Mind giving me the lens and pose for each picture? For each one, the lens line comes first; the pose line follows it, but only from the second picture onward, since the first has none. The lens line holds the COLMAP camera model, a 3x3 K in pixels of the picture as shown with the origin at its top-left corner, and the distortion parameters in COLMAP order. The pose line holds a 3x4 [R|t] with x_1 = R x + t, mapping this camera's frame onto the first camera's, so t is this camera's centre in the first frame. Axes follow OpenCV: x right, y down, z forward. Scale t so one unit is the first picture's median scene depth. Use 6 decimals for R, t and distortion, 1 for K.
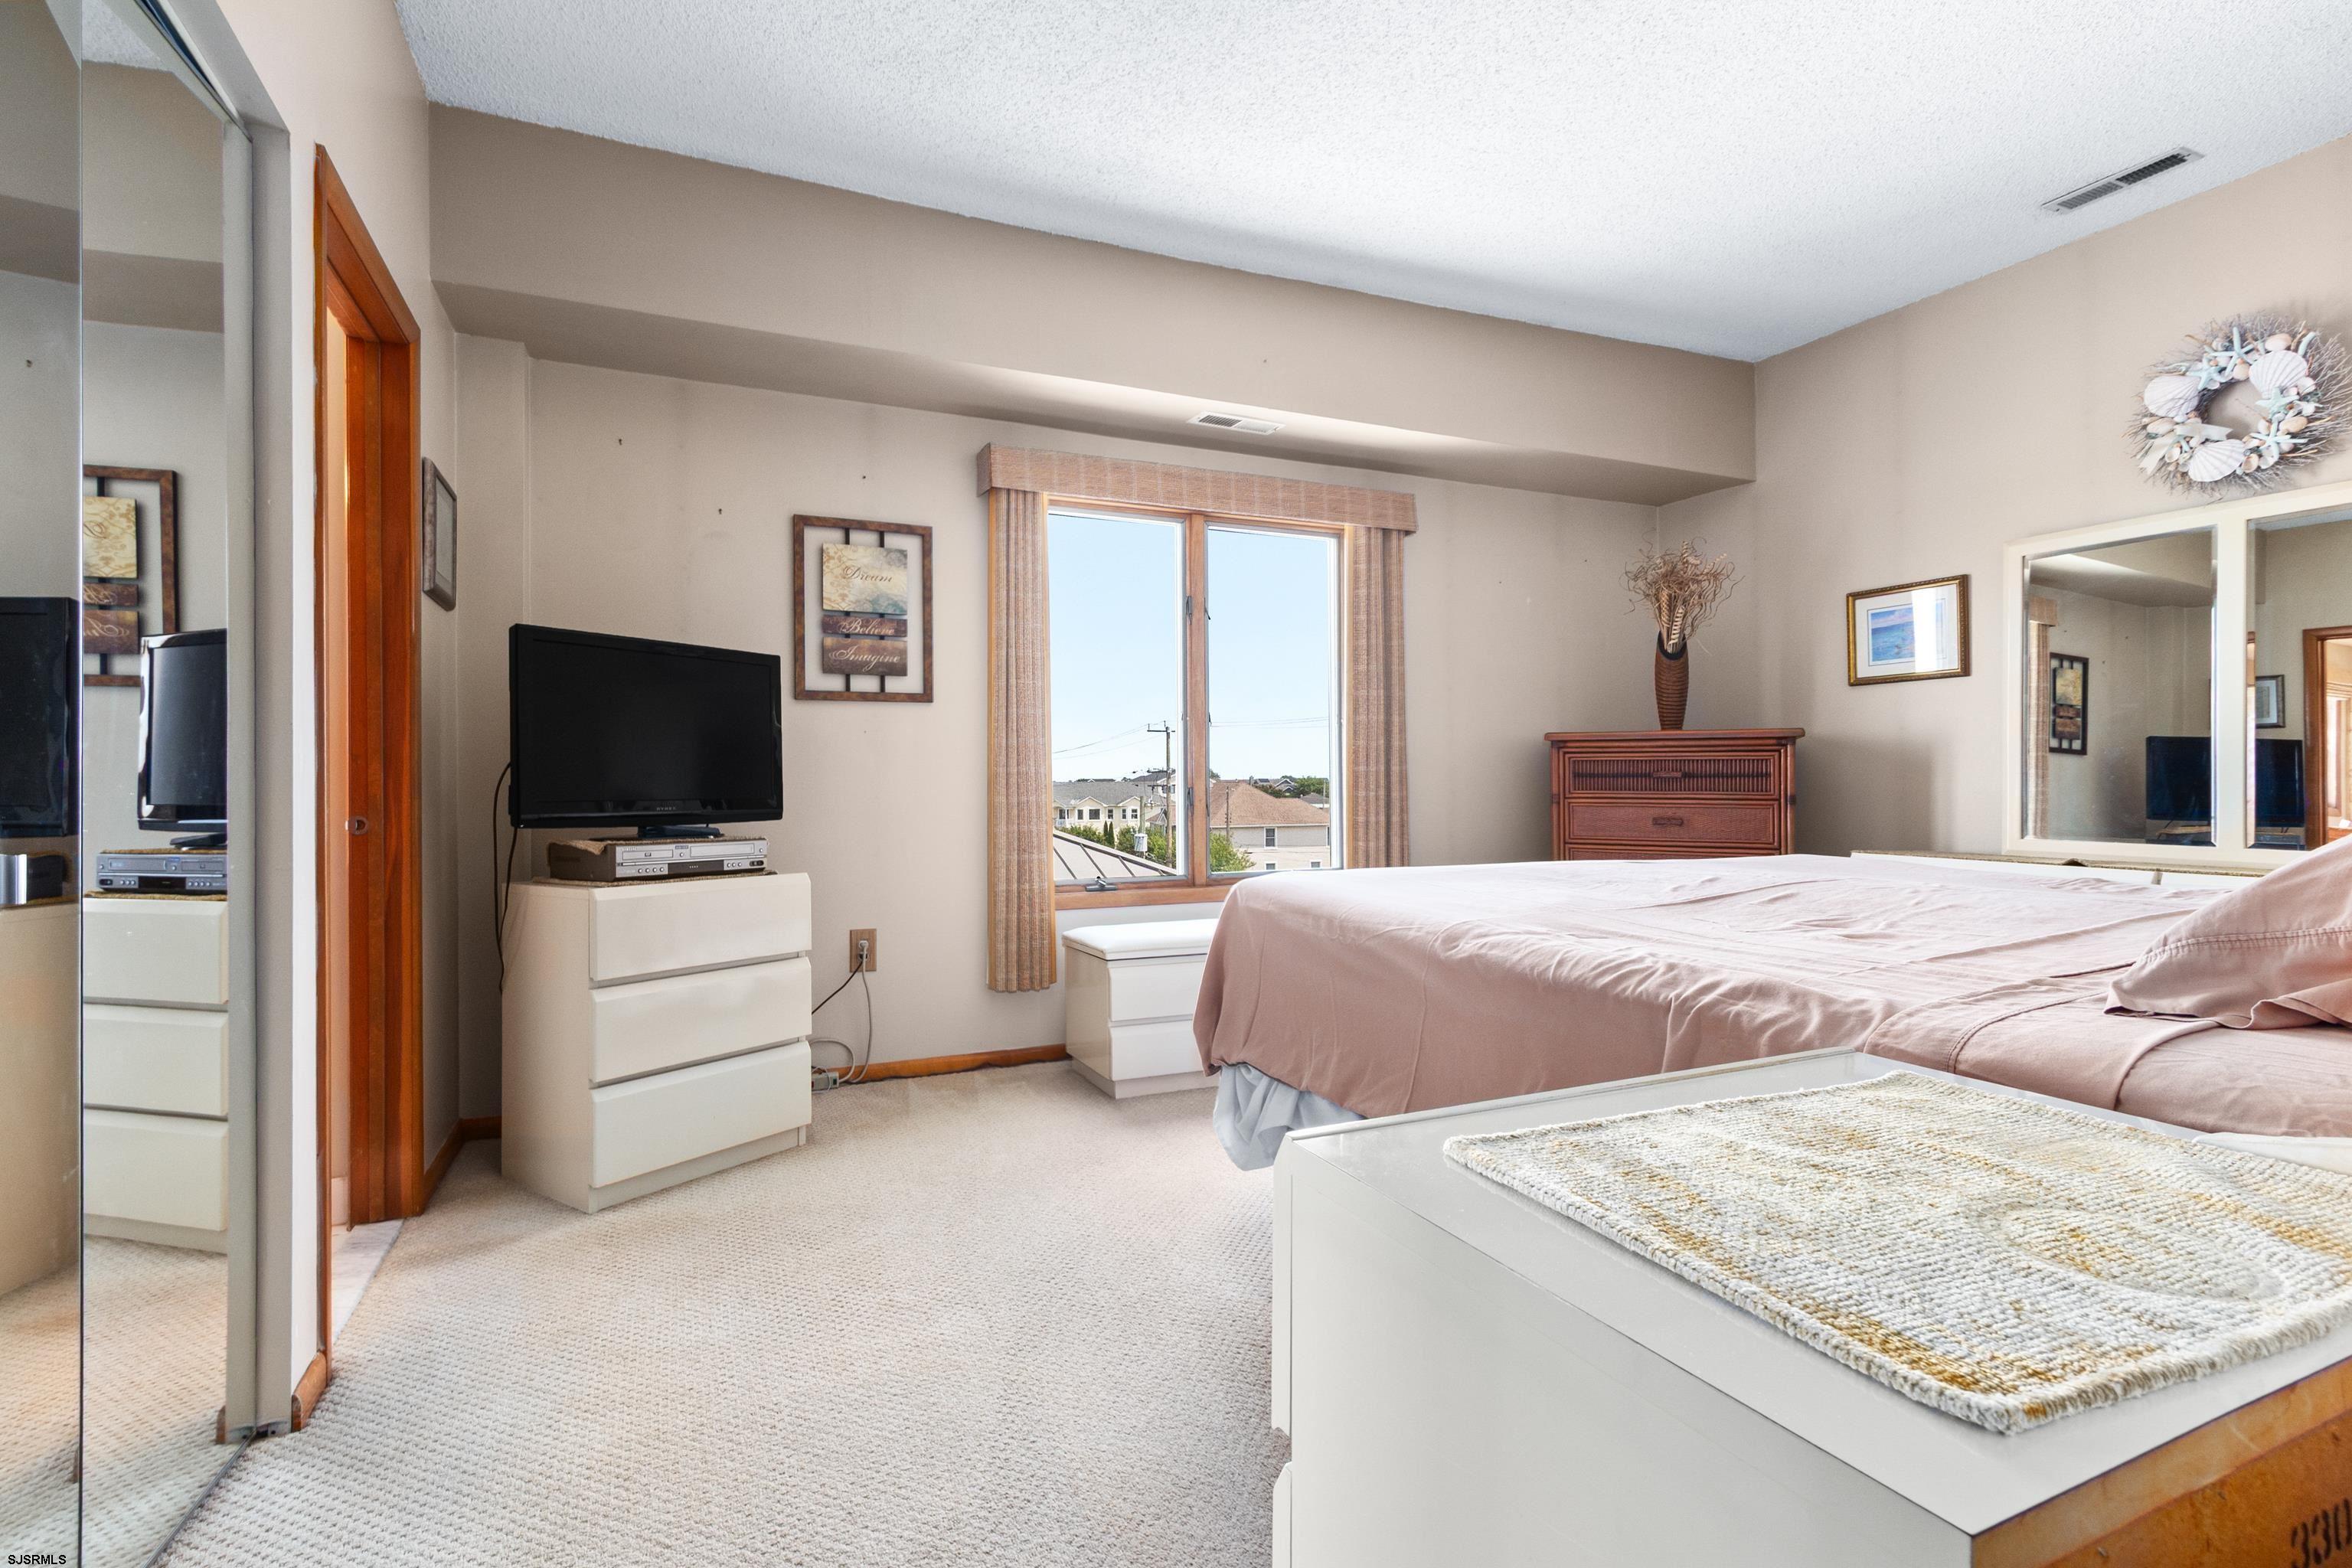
lens RADIAL K [[1080.4, 0, 1162.8], [0, 1080.4, 774.7], [0, 0, 1]] dist [-0.004118, -0.001108]
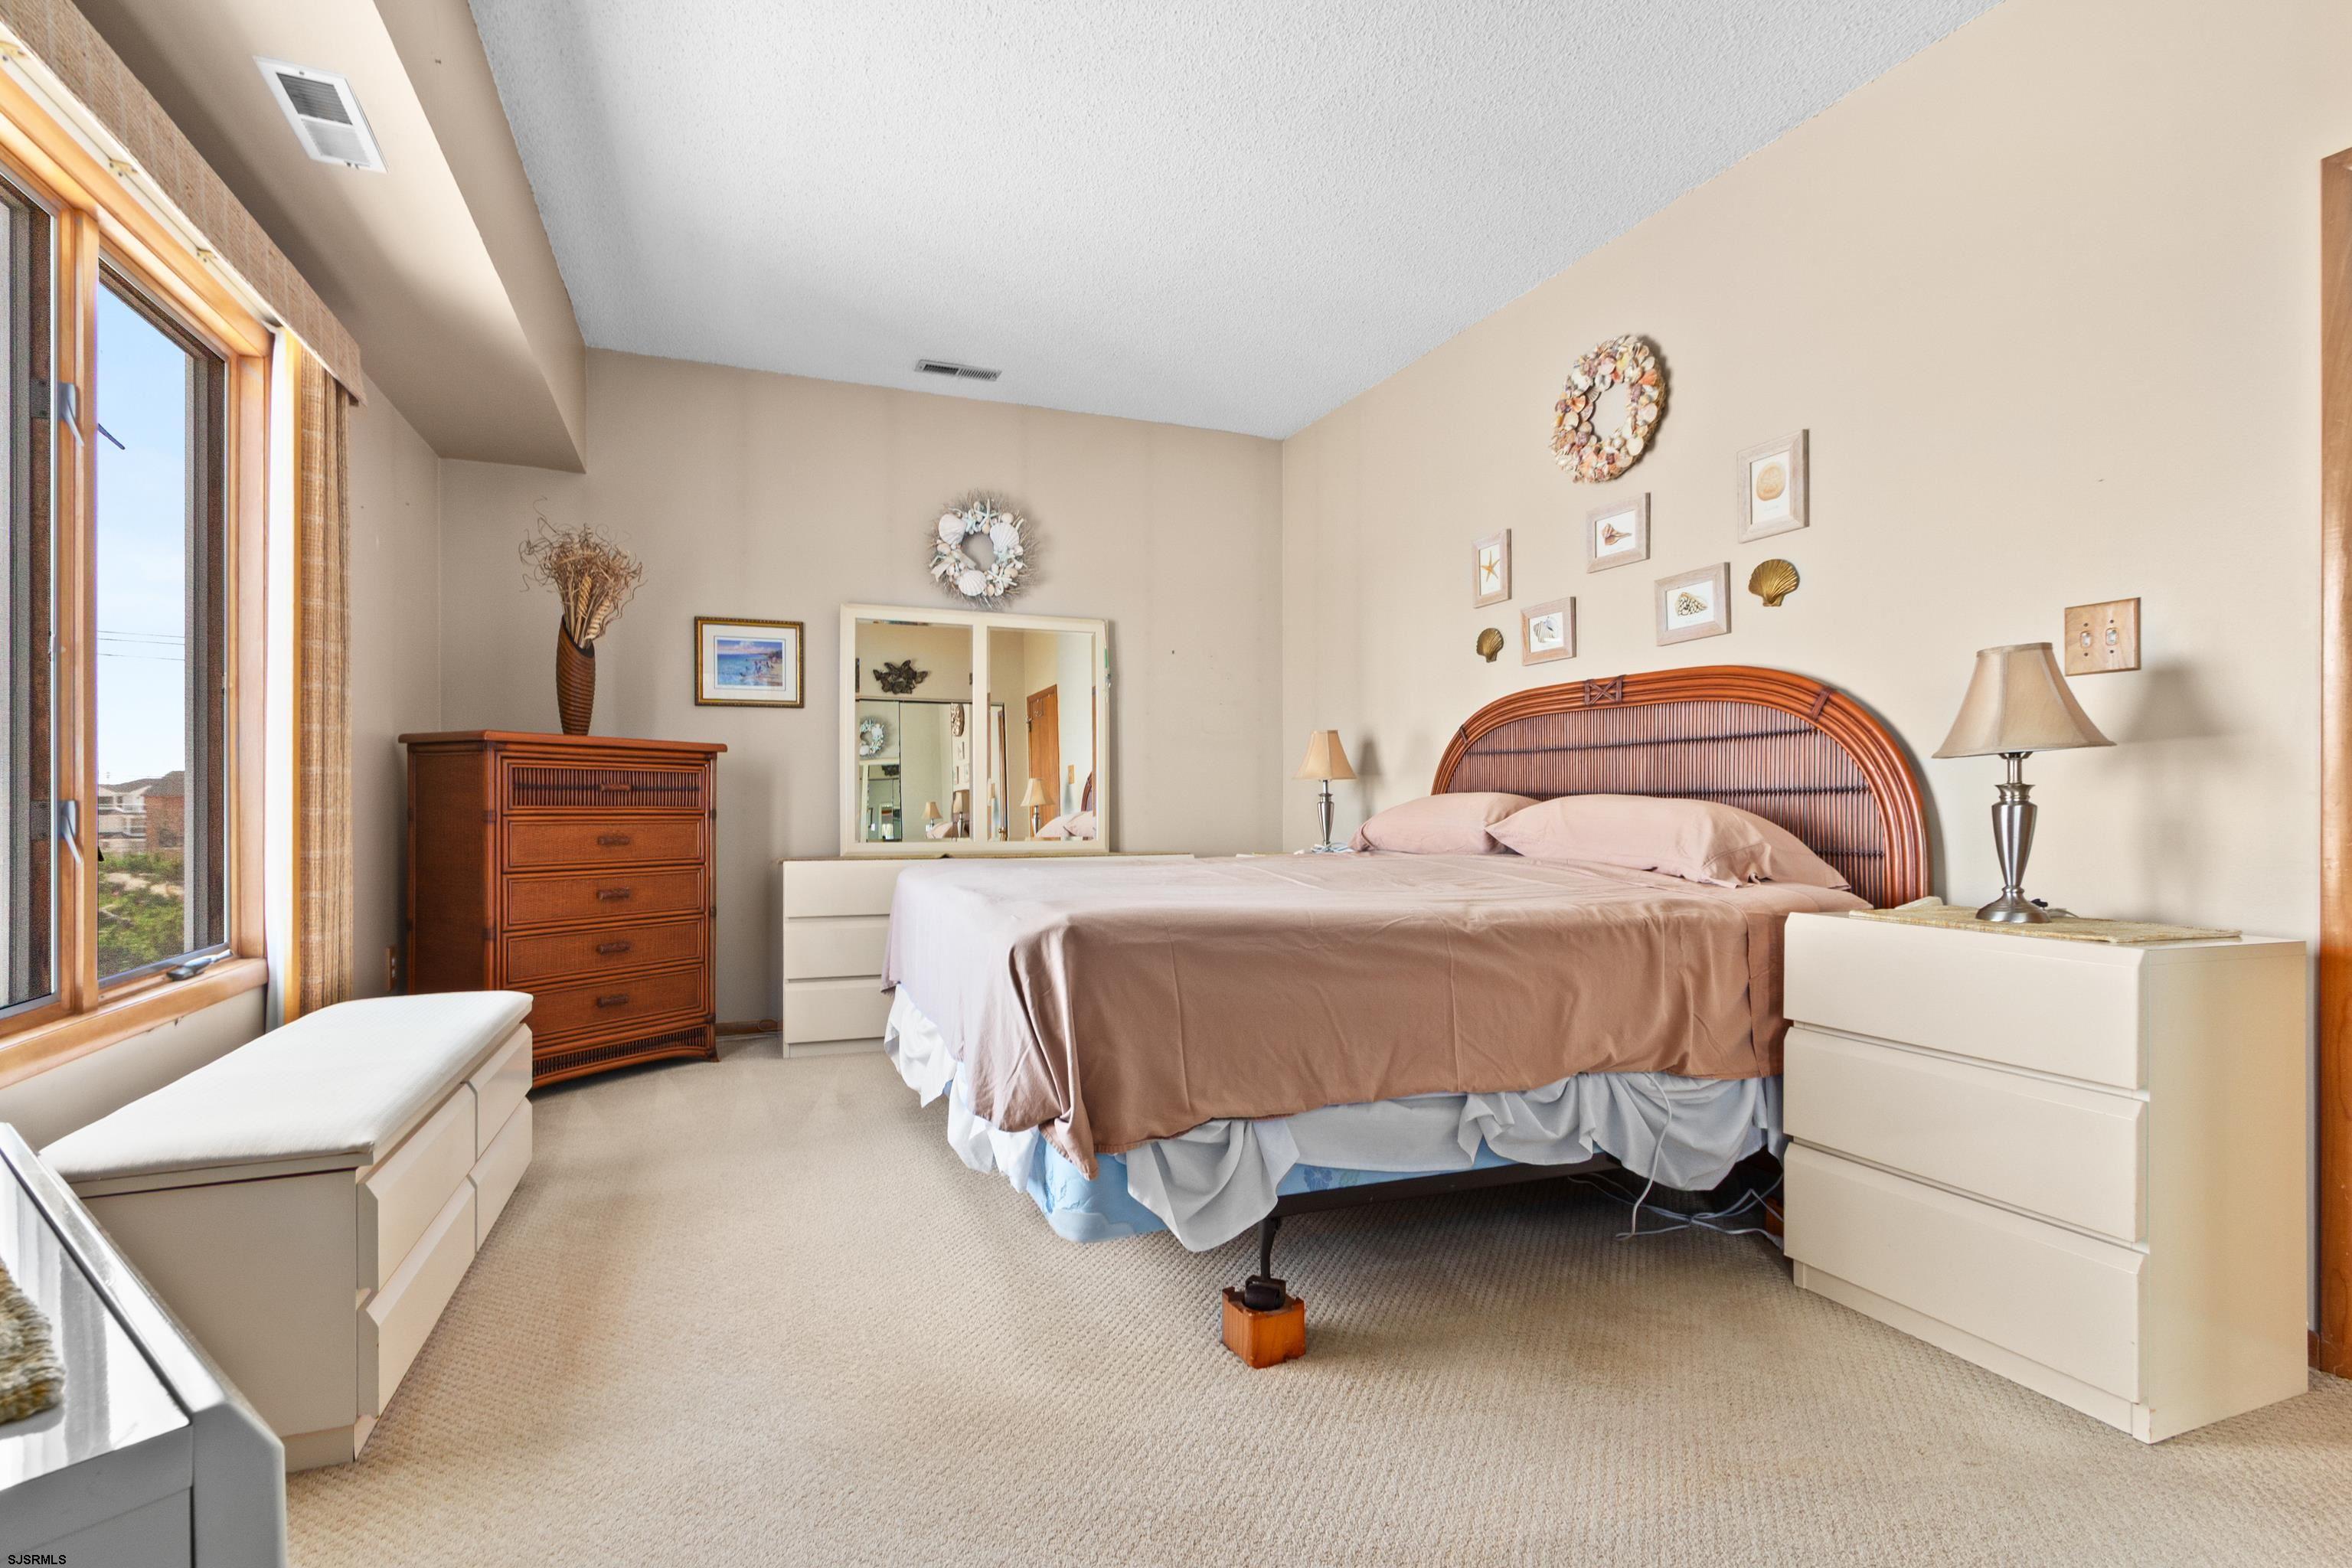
lens RADIAL K [[1090.4, 0, 1139.0], [0, 1090.4, 797.1], [0, 0, 1]] dist [-0.001340, -0.000273]
pose [[0.075042, 0.006009, 0.997162, -0.496335], [-0.006845, 0.999961, -0.005510, 0.012513], [-0.997157, -0.006412, 0.075080, 0.634480]]
